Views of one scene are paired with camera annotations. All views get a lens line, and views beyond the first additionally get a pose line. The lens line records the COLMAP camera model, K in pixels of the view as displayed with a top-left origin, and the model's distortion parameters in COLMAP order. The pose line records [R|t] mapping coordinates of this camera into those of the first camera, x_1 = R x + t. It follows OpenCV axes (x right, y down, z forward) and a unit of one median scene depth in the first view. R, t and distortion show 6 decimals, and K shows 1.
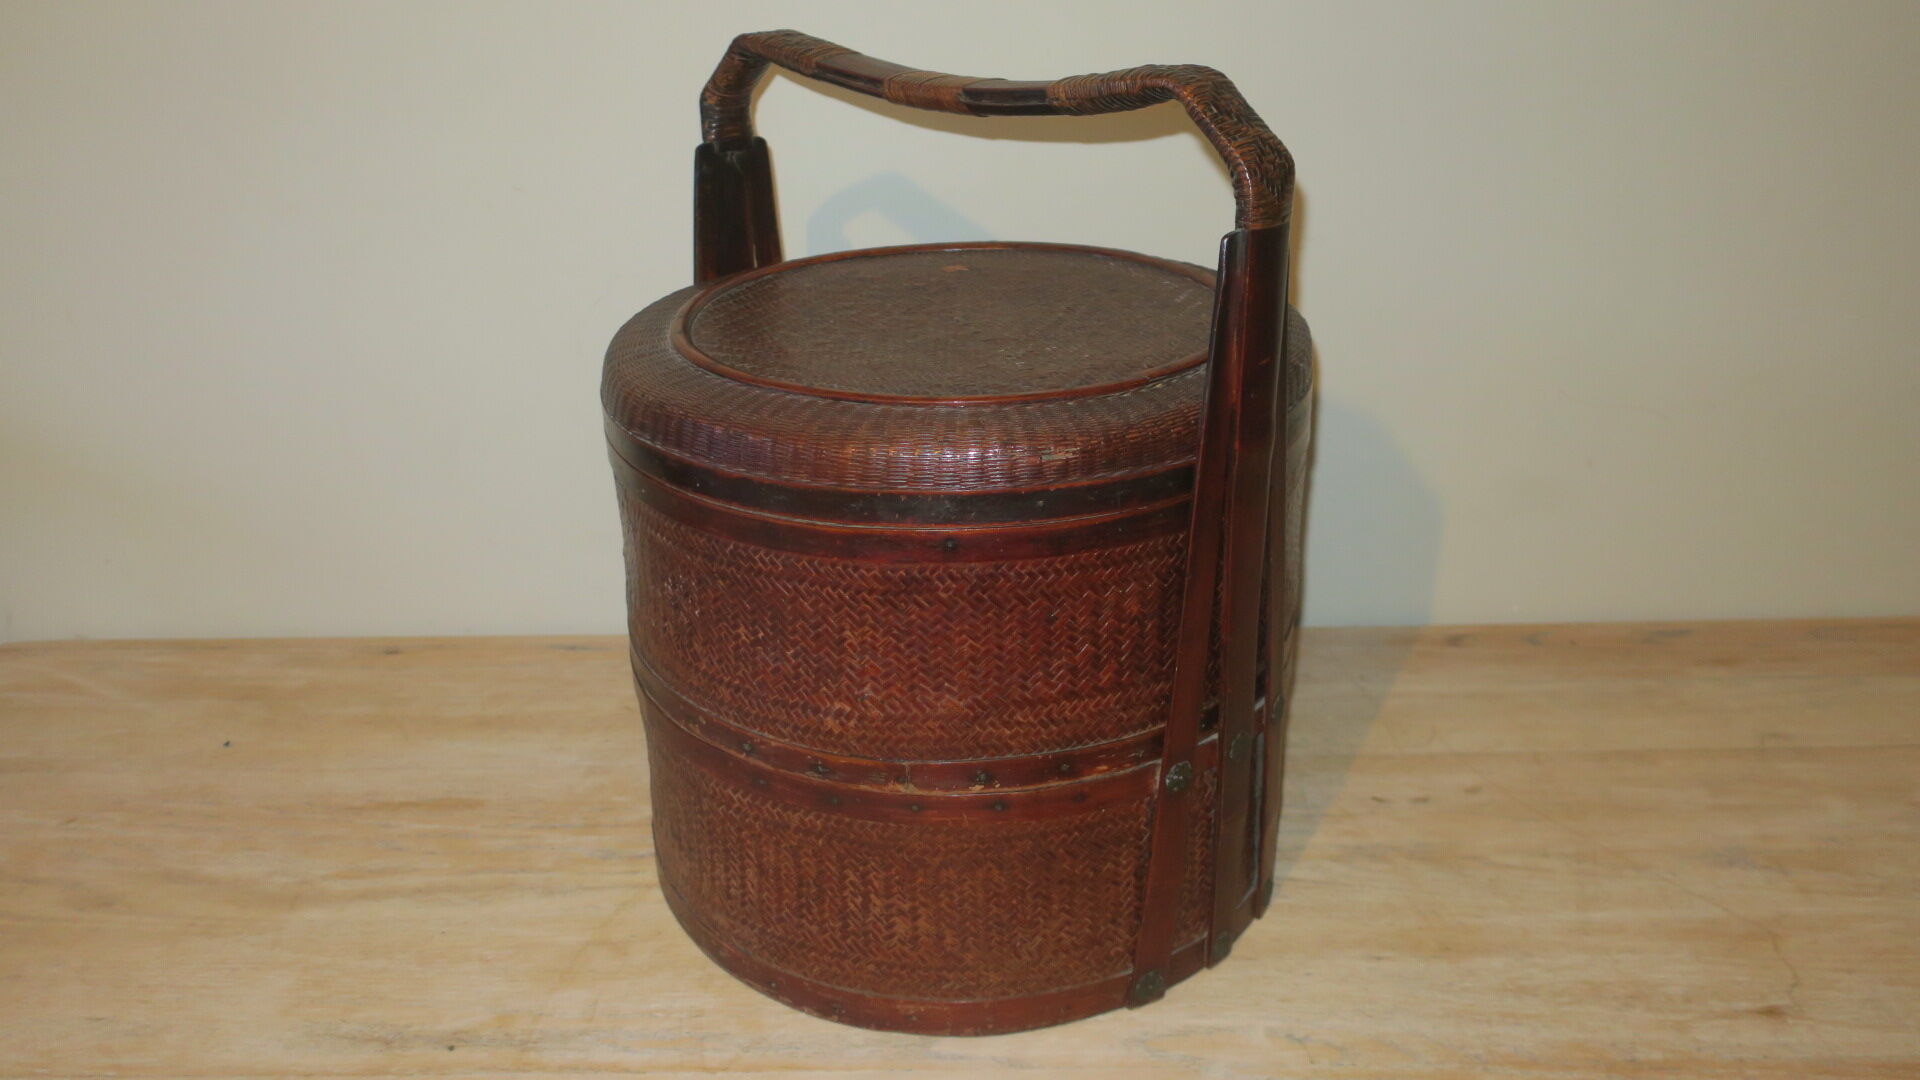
lens RADIAL K [[1620.8, 0, 960.0], [0, 1620.8, 540.0], [0, 0, 1]] dist [-0.001114, 0.000000]
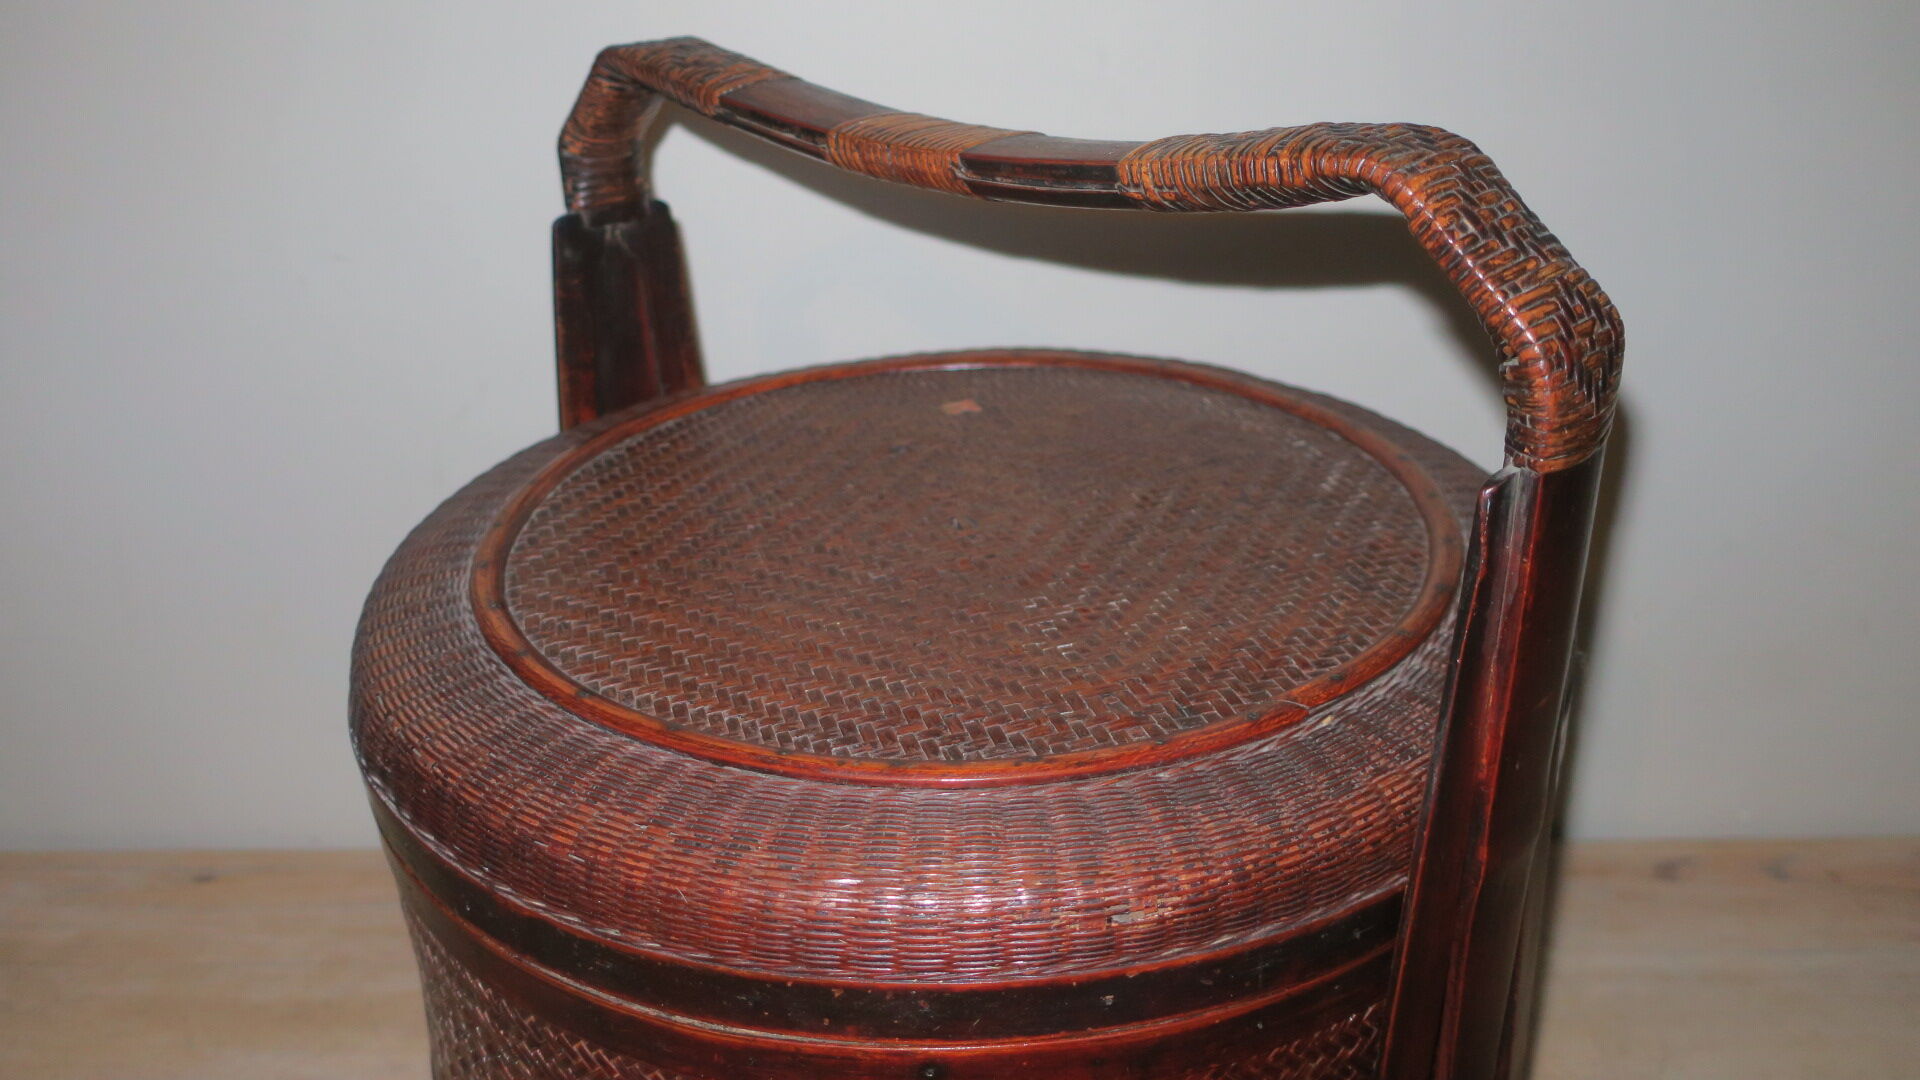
lens RADIAL K [[1620.8, 0, 960.0], [0, 1620.8, 540.0], [0, 0, 1]] dist [-0.001114, 0.000000]
pose [[0.999759, -0.001581, -0.021914, 0.014077], [0.002027, 0.999791, 0.020346, -0.169490], [0.021877, -0.020386, 0.999553, 0.476015]]
